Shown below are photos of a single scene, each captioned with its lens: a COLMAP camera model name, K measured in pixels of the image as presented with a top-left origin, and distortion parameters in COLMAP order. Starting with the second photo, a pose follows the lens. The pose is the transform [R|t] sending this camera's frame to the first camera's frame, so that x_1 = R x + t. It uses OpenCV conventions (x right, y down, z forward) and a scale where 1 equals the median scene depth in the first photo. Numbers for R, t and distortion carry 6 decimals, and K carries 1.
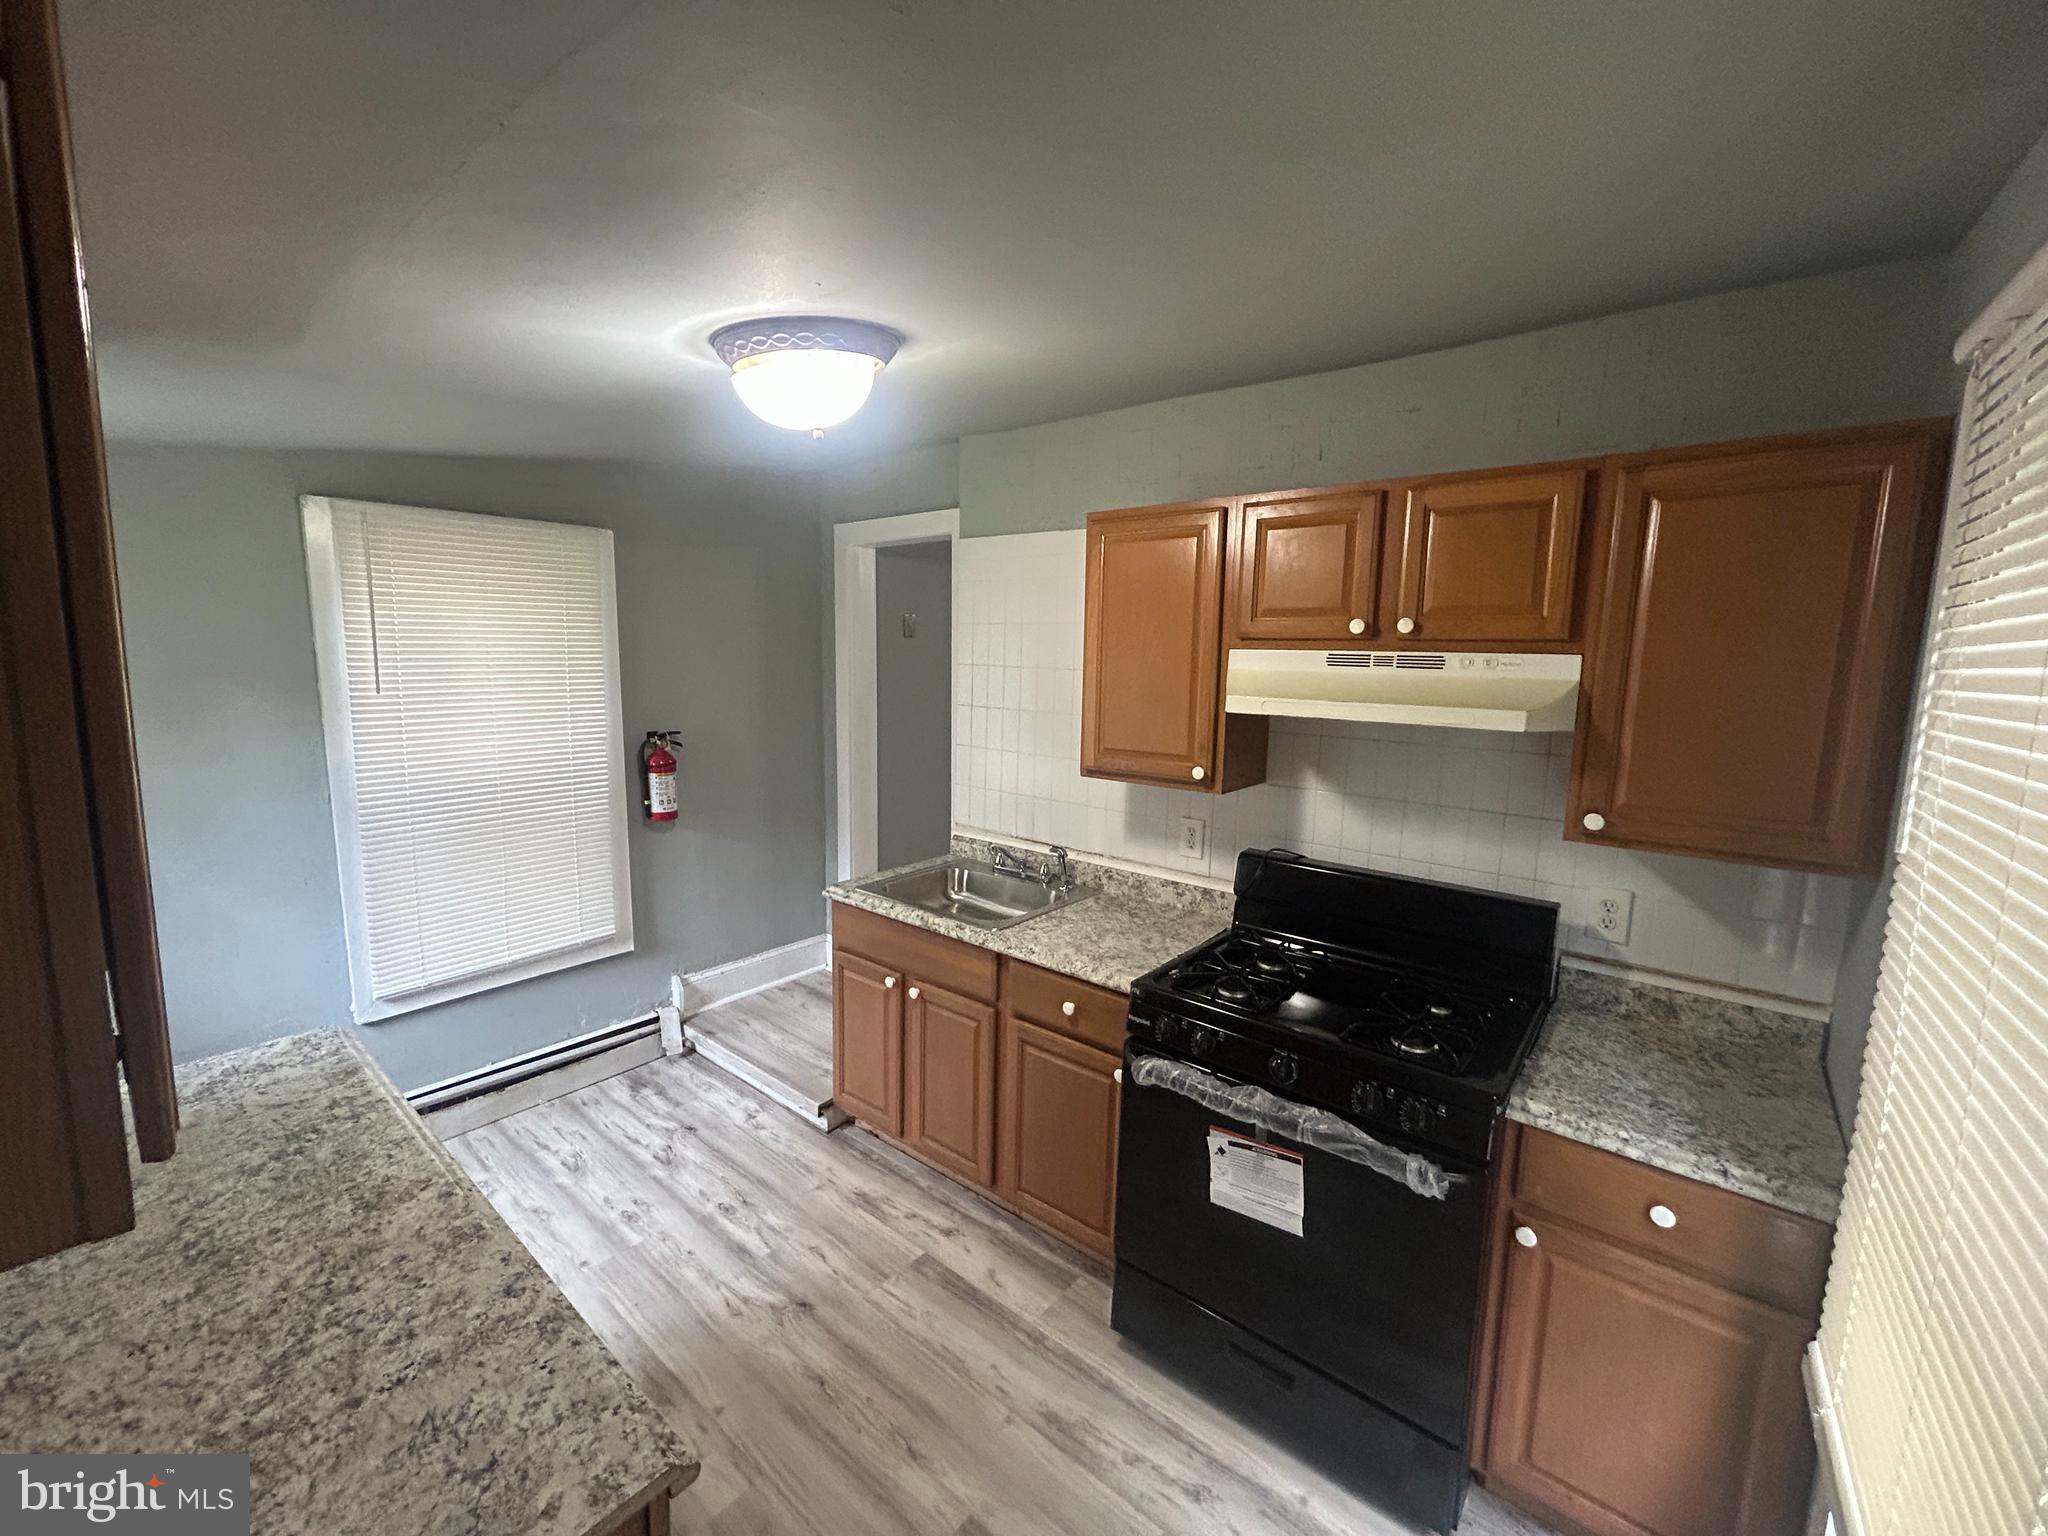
lens RADIAL K [[824.3, 0, 1027.5], [0, 824.3, 762.3], [0, 0, 1]] dist [0.000817, 0.000083]
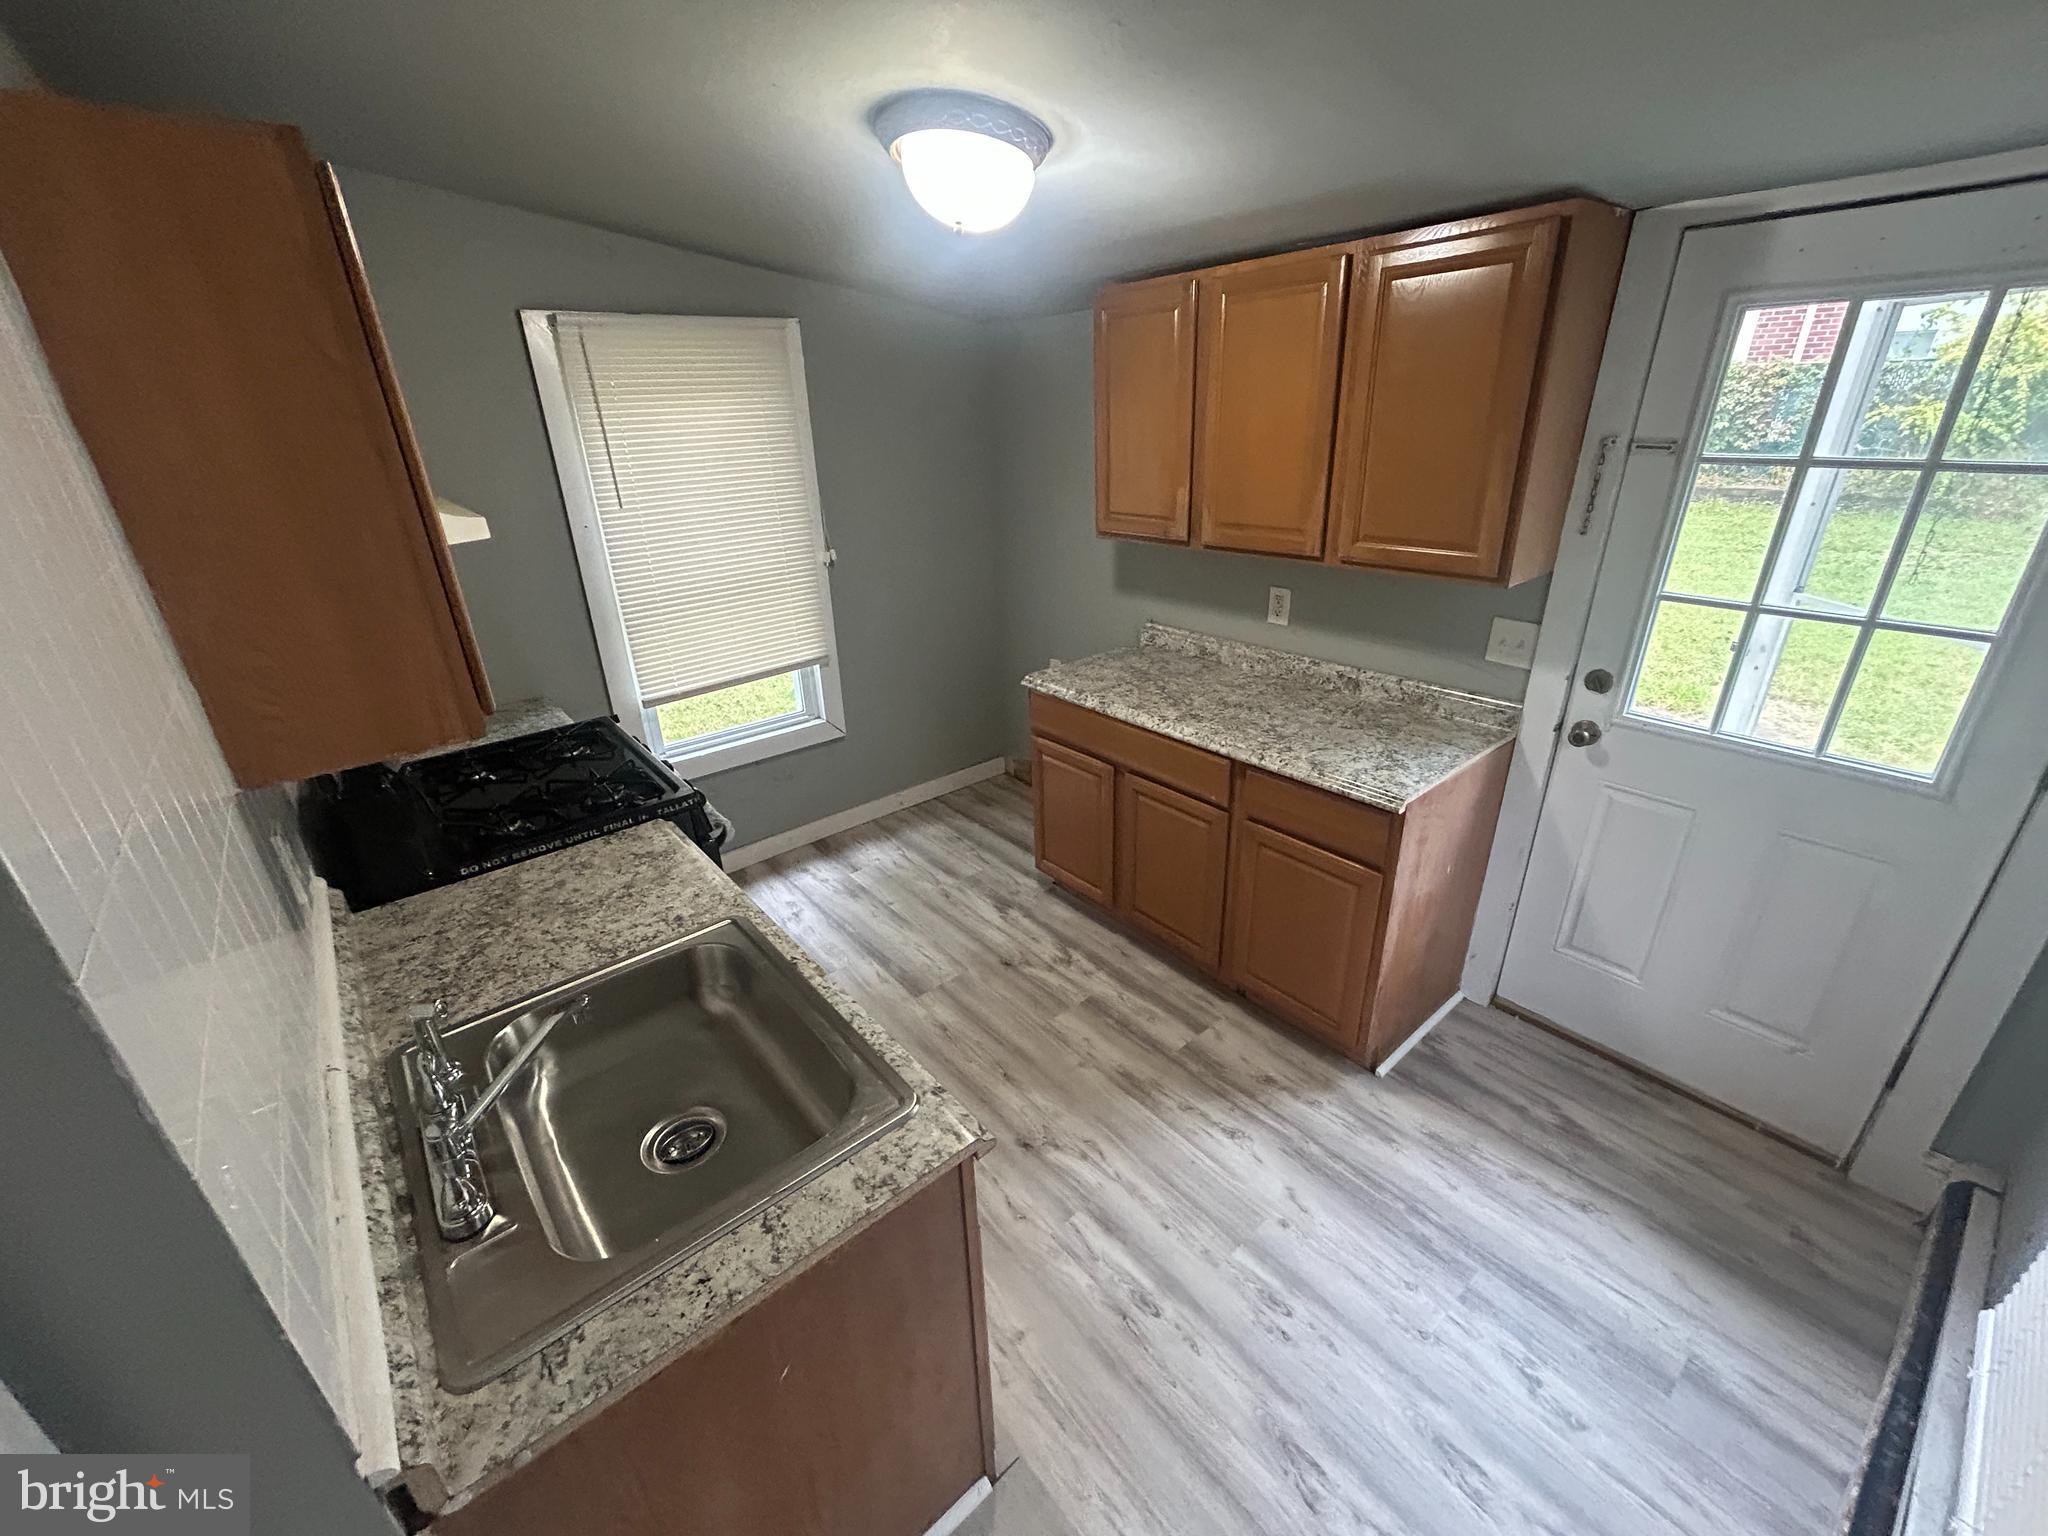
lens RADIAL K [[824.3, 0, 1021.4], [0, 824.3, 766.9], [0, 0, 1]] dist [0.000817, 0.000083]
pose [[-0.981023, -0.072404, 0.179865, -0.428946], [0.033585, 0.850182, 0.525416, -0.271575], [-0.190960, 0.521486, -0.831617, 1.657596]]
